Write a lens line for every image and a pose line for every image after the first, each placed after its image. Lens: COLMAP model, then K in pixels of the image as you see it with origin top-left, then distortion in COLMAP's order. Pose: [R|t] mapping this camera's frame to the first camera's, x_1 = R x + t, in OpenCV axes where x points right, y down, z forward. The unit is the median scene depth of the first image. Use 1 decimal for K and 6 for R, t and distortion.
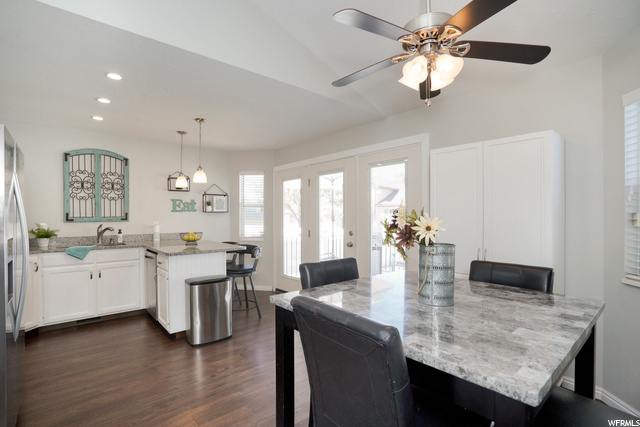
lens RADIAL K [[308.8, 0, 318.9], [0, 308.8, 214.8], [0, 0, 1]] dist [-0.025326, 0.002186]
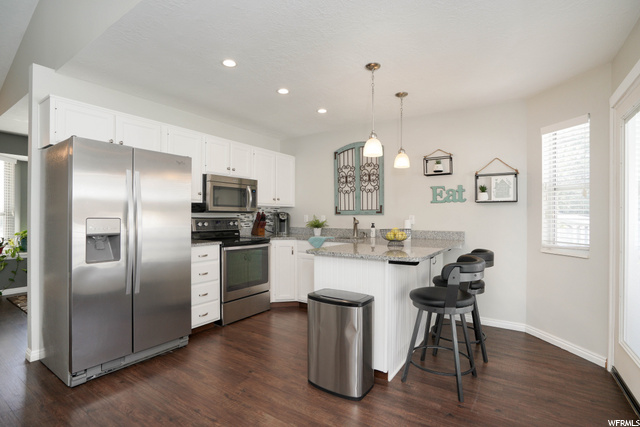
lens RADIAL K [[308.8, 0, 319.5], [0, 308.8, 216.0], [0, 0, 1]] dist [-0.025326, 0.002186]
pose [[0.249333, 0.004021, -0.968409, 0.217969], [-0.004341, 0.999986, 0.003035, 0.023496], [0.968408, 0.003447, 0.249347, 0.604274]]
